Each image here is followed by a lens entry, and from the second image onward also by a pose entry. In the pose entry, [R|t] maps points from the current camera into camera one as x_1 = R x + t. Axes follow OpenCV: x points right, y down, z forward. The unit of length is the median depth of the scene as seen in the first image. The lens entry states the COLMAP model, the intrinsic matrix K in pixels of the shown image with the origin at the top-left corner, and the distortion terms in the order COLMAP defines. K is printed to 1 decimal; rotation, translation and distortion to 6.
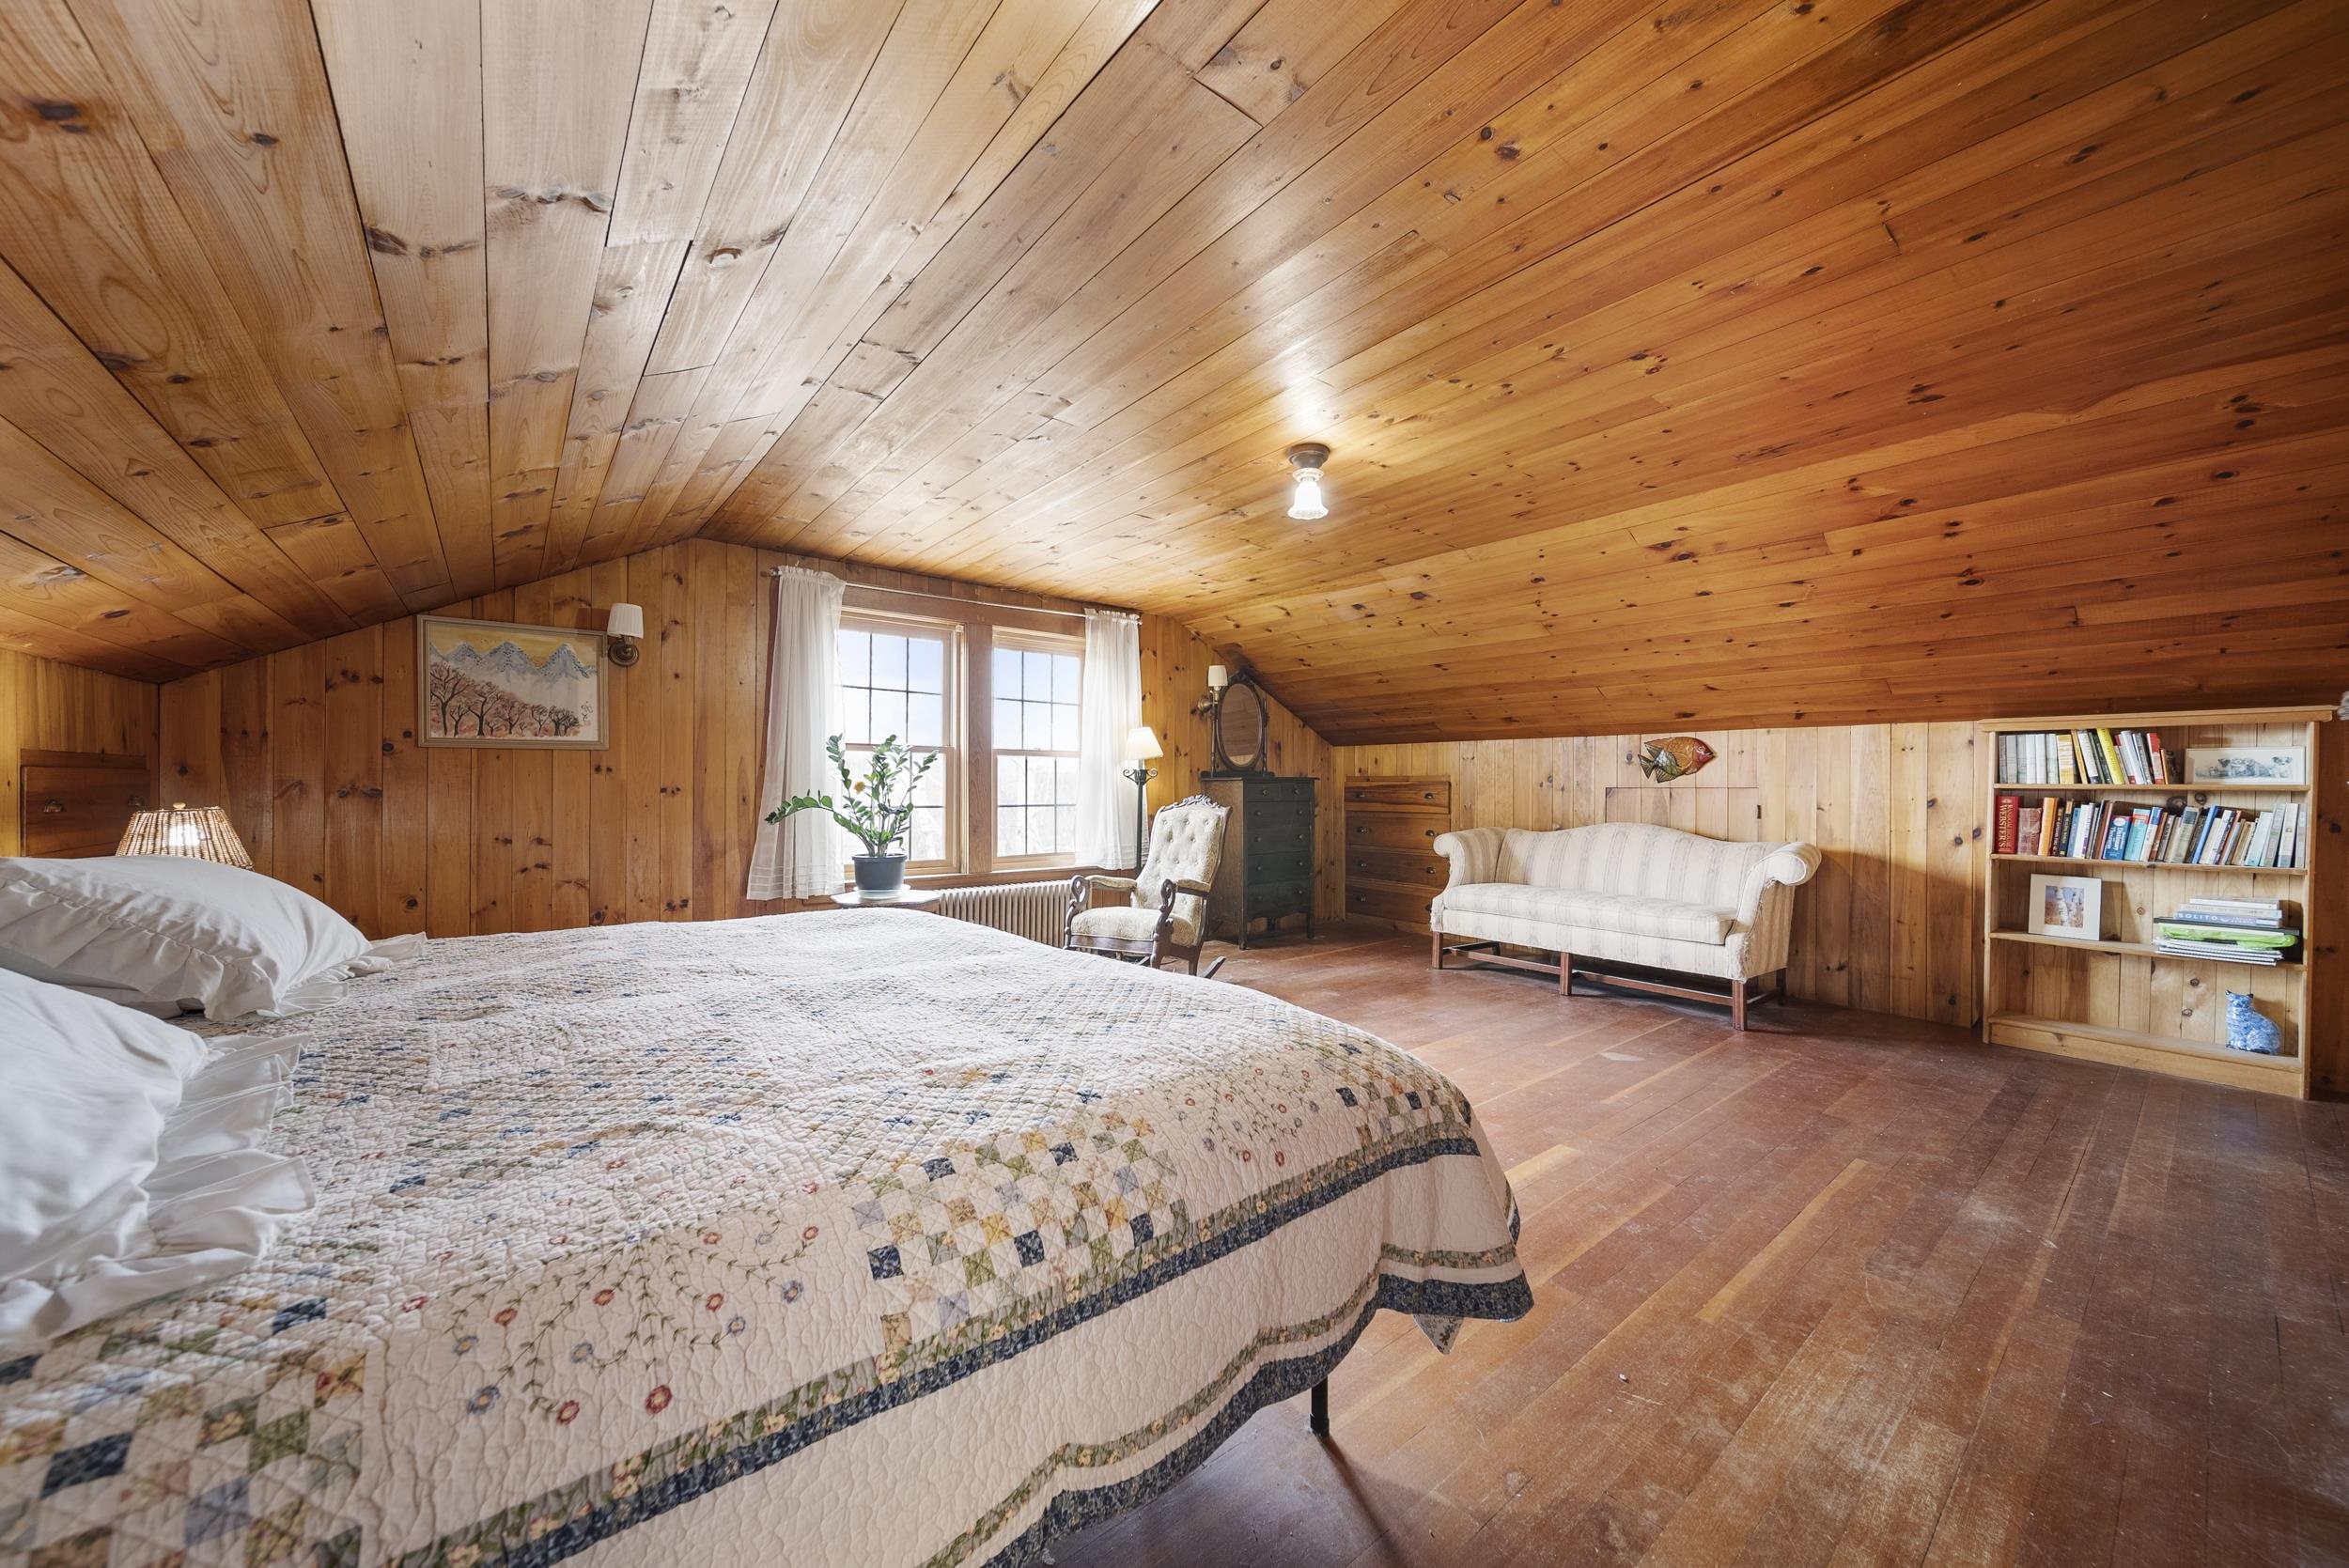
lens RADIAL K [[844.8, 0, 1177.1], [0, 844.8, 789.1], [0, 0, 1]] dist [-0.000182, -0.000269]
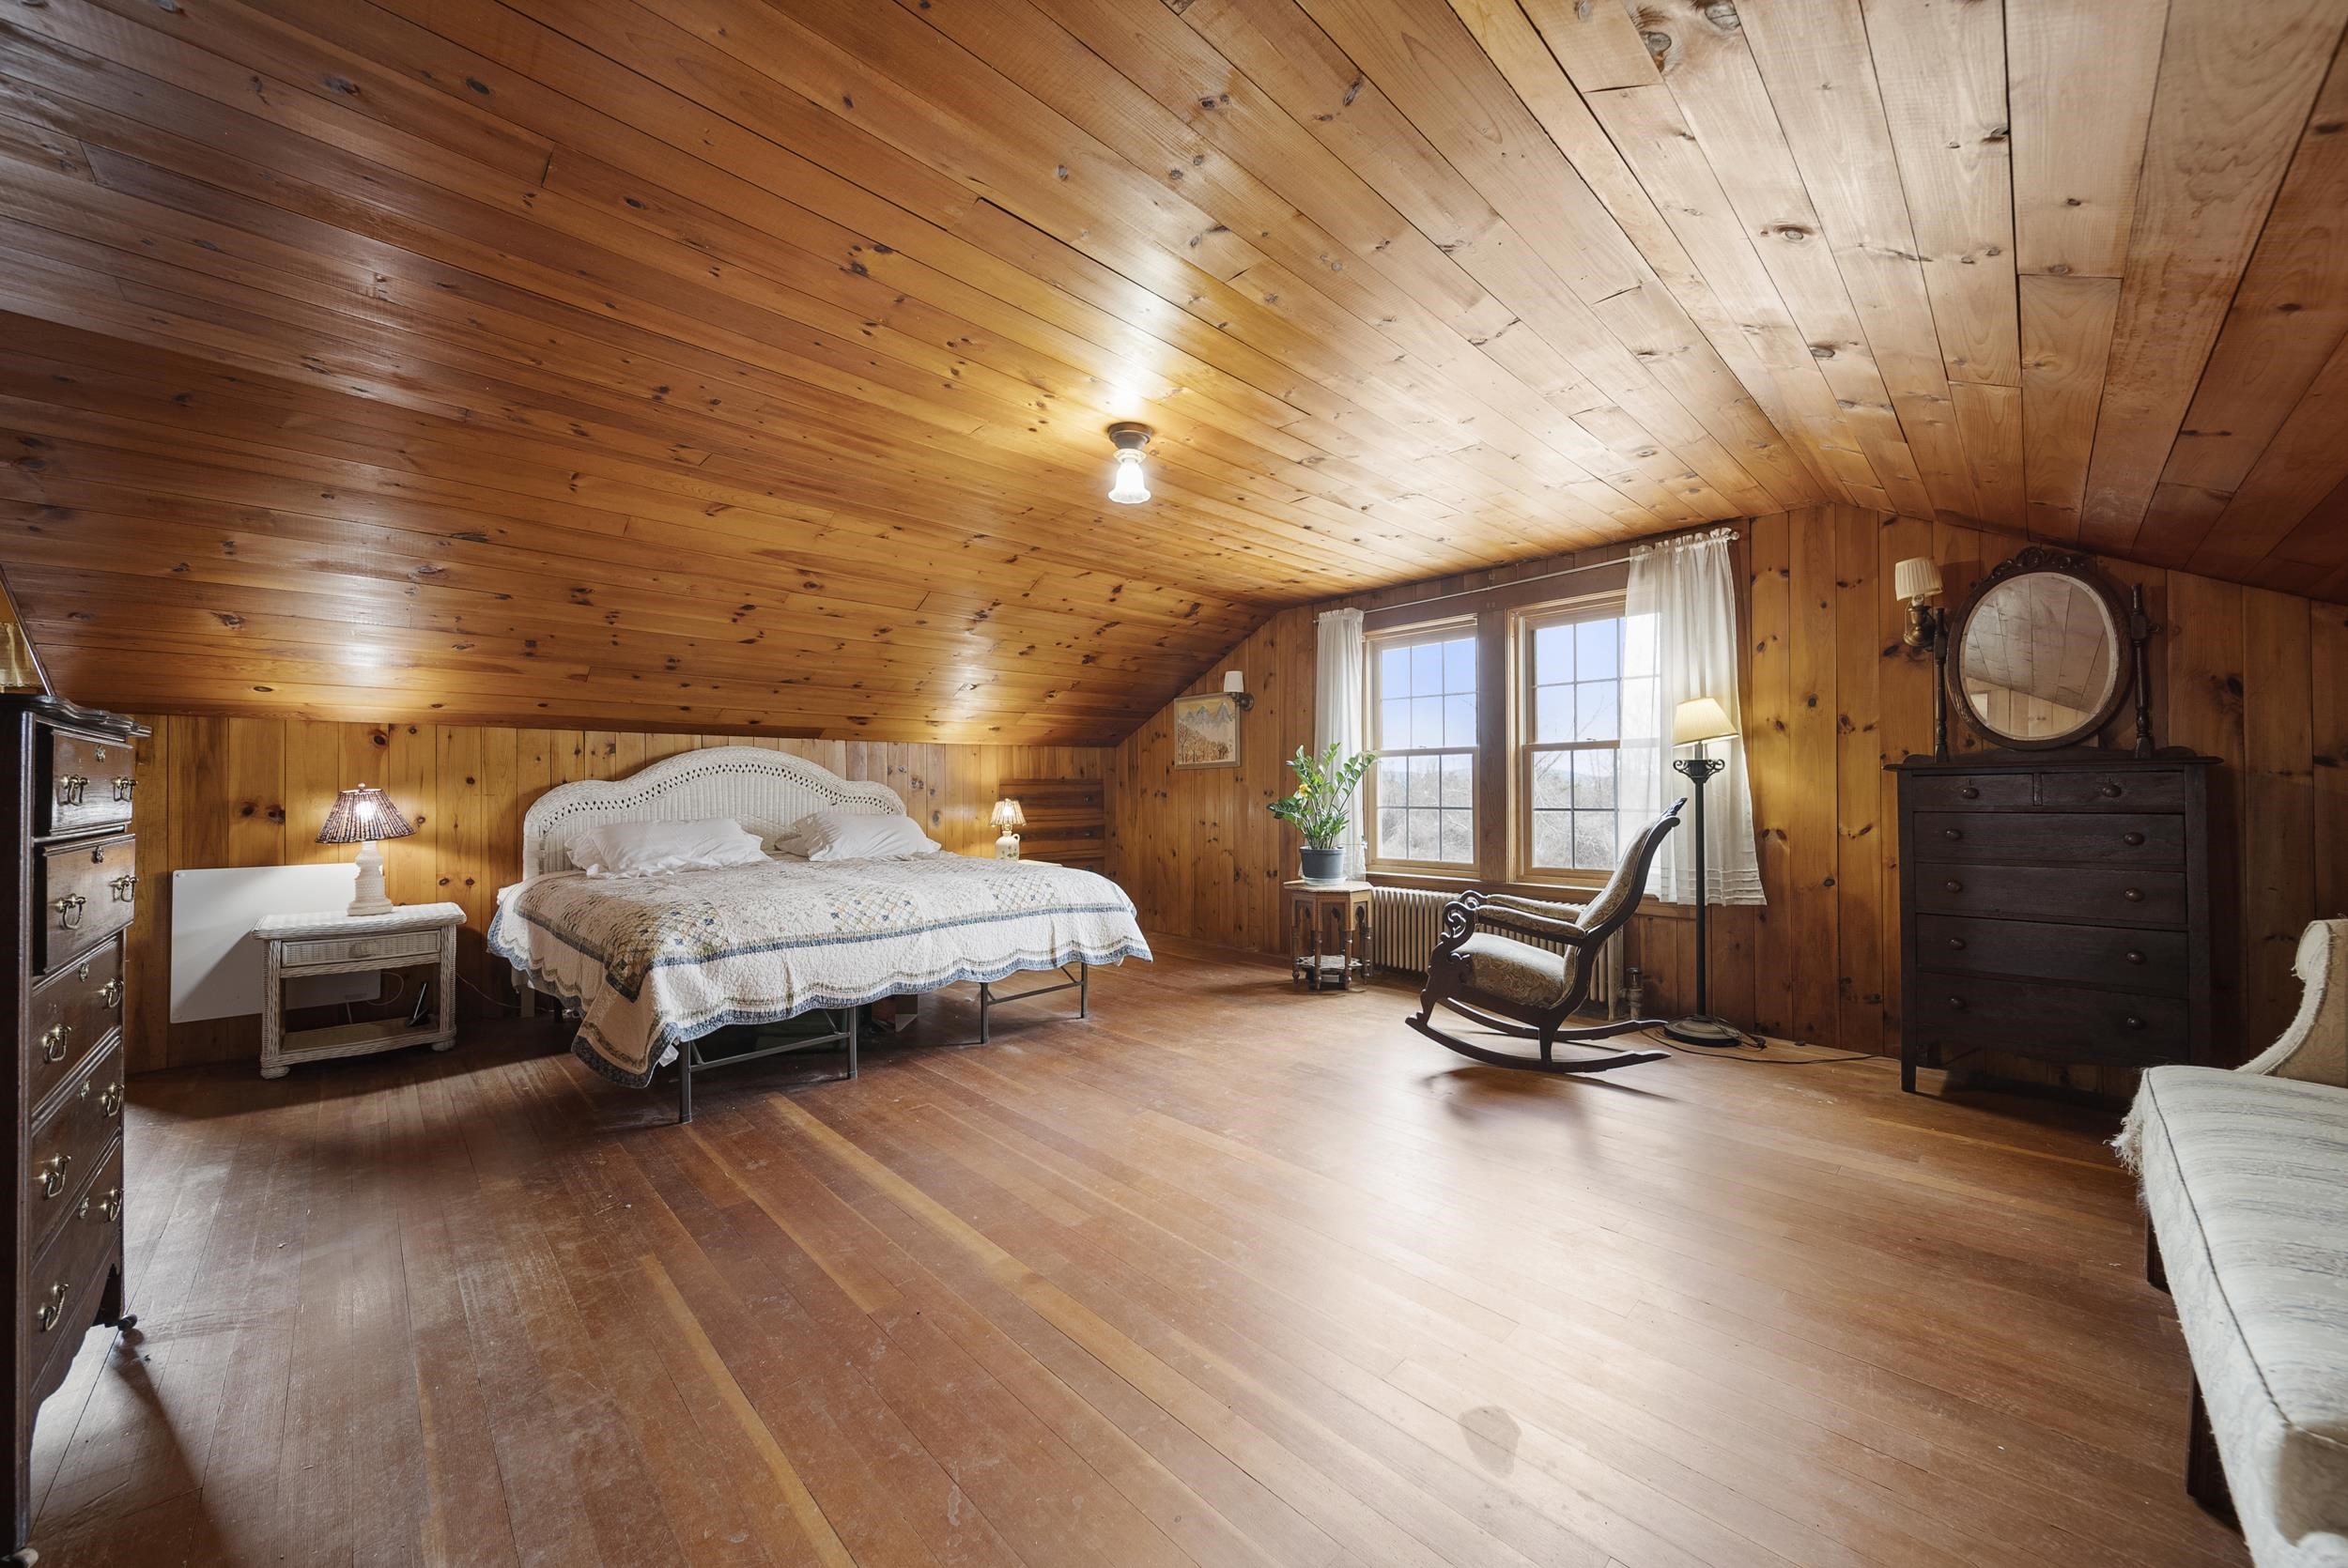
lens RADIAL K [[844.3, 0, 1173.2], [0, 844.3, 789.1], [0, 0, 1]] dist [-0.000182, -0.000269]
pose [[0.093080, -0.008021, -0.995626, 0.662683], [0.001910, 0.999967, -0.007877, 0.005046], [0.995657, -0.001168, 0.093092, 0.582392]]
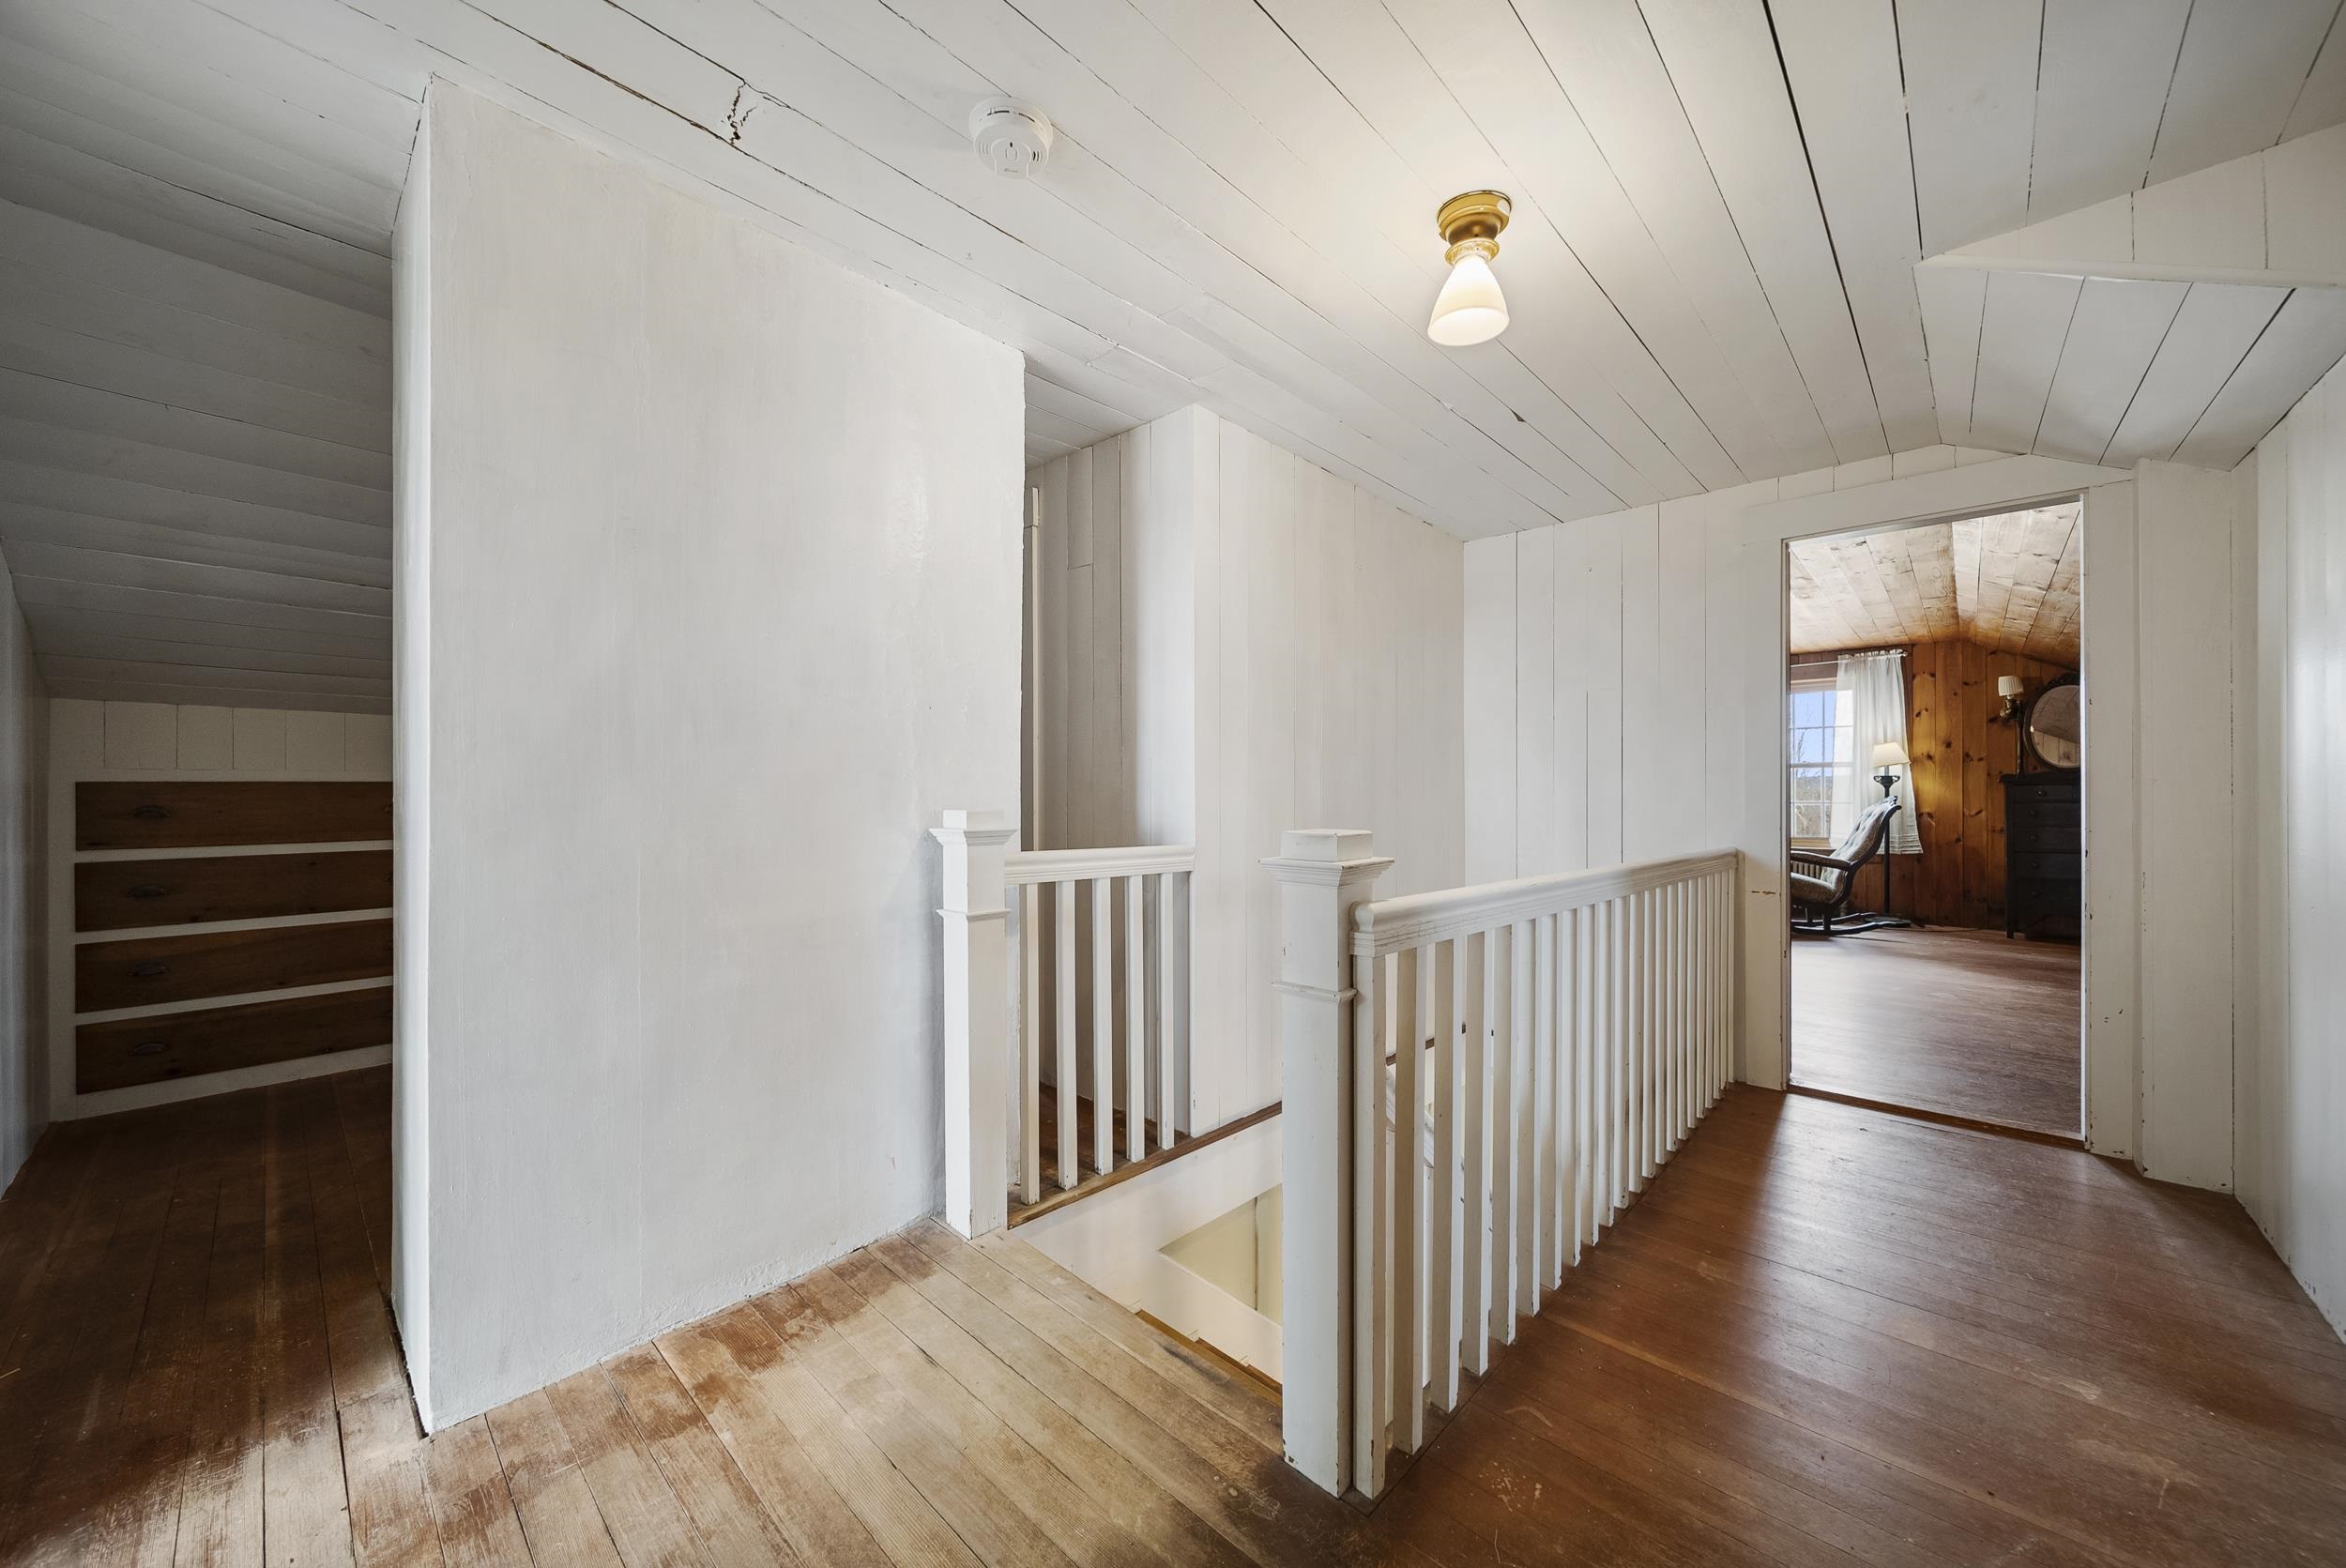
lens RADIAL K [[843.7, 0, 1176.3], [0, 843.7, 793.1], [0, 0, 1]] dist [-0.000182, -0.000269]
pose [[0.135907, -0.002434, -0.990719, 1.182919], [0.000324, 0.999997, -0.002413, 0.006355], [0.990722, 0.000007, 0.135908, -0.239937]]
